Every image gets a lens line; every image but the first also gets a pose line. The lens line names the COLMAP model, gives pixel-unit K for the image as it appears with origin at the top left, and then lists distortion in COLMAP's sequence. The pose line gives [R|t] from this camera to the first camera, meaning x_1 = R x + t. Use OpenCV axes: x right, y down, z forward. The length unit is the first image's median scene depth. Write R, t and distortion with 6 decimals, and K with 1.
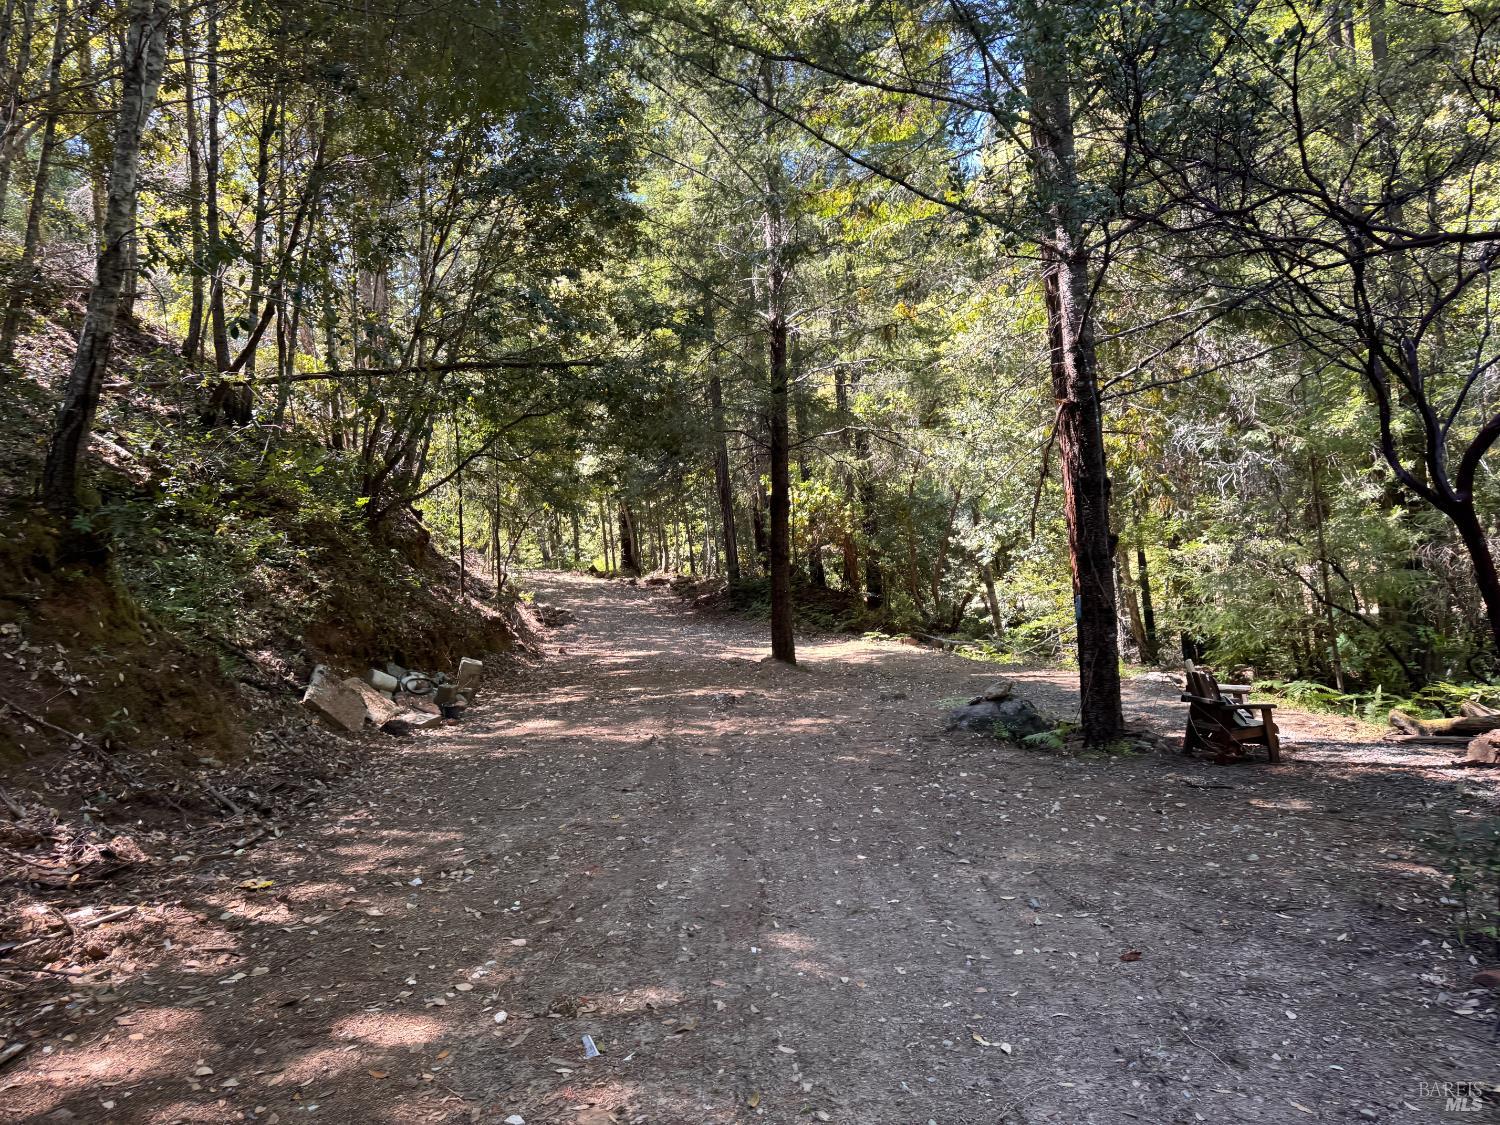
lens RADIAL K [[1091.8, 0, 748.7], [0, 1091.8, 559.8], [0, 0, 1]] dist [0.012278, -0.005445]
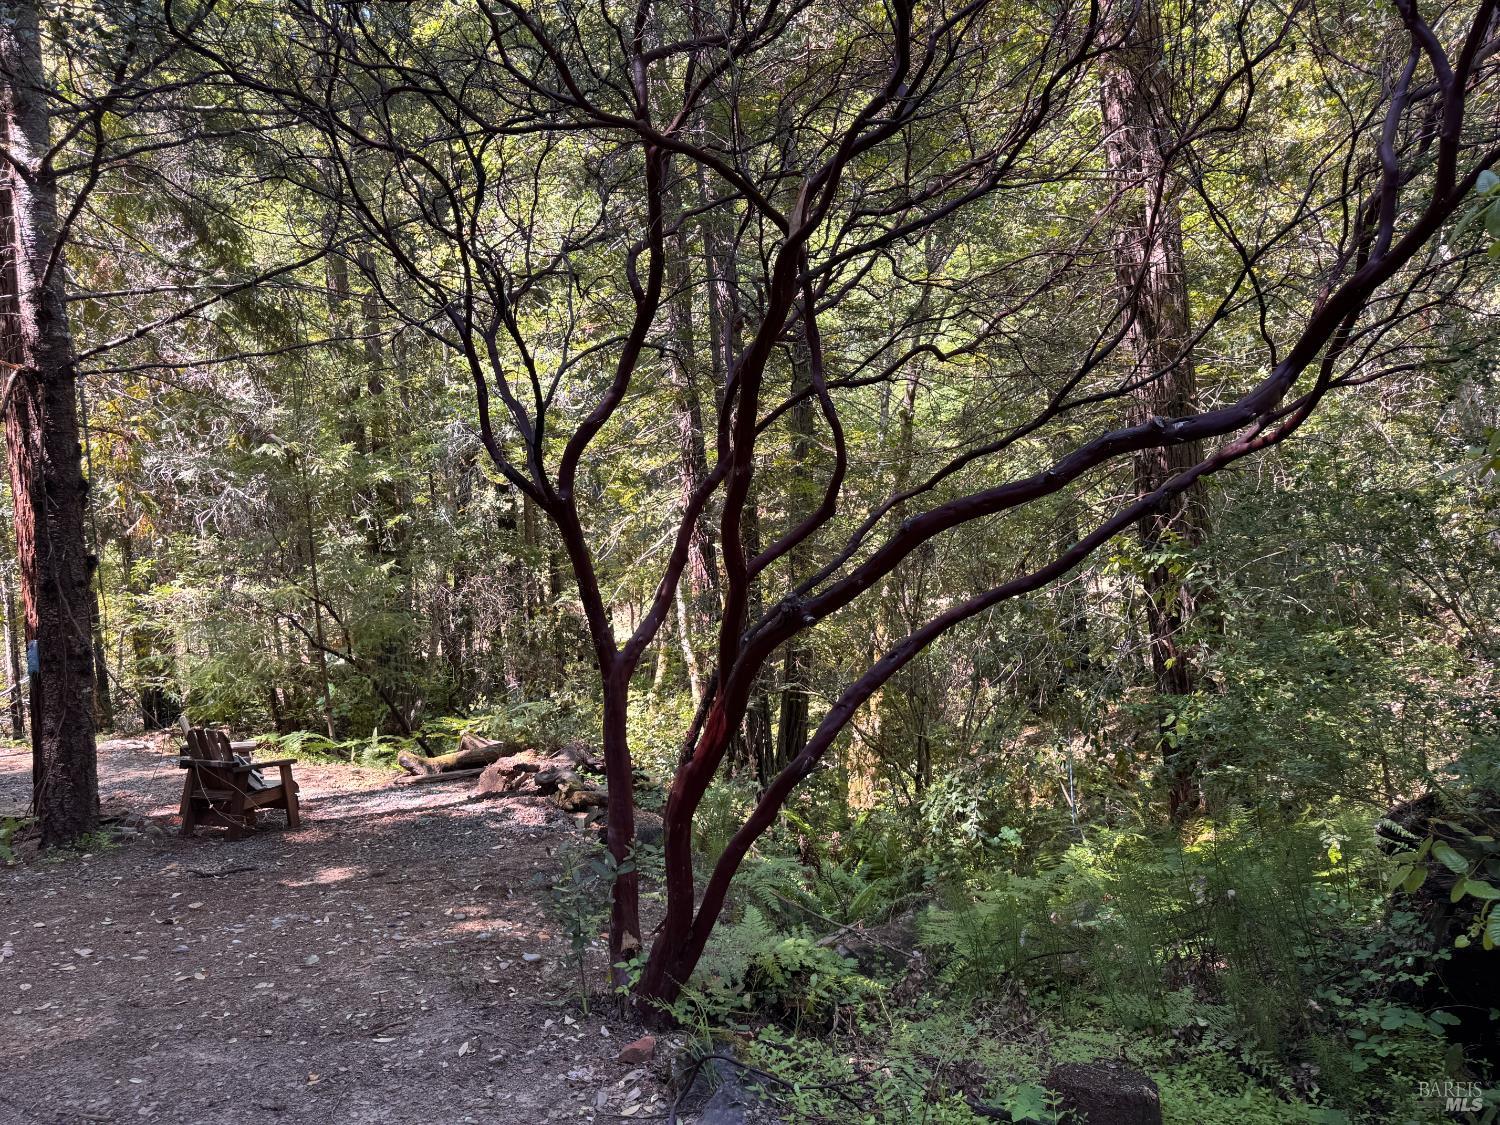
lens RADIAL K [[1091.8, 0, 747.6], [0, 1091.8, 562.9], [0, 0, 1]] dist [0.012278, -0.005445]
pose [[0.628016, 0.025162, 0.777794, 0.030429], [0.014035, 0.998948, -0.043649, 0.020058], [-0.778074, 0.038328, 0.627002, 0.170853]]
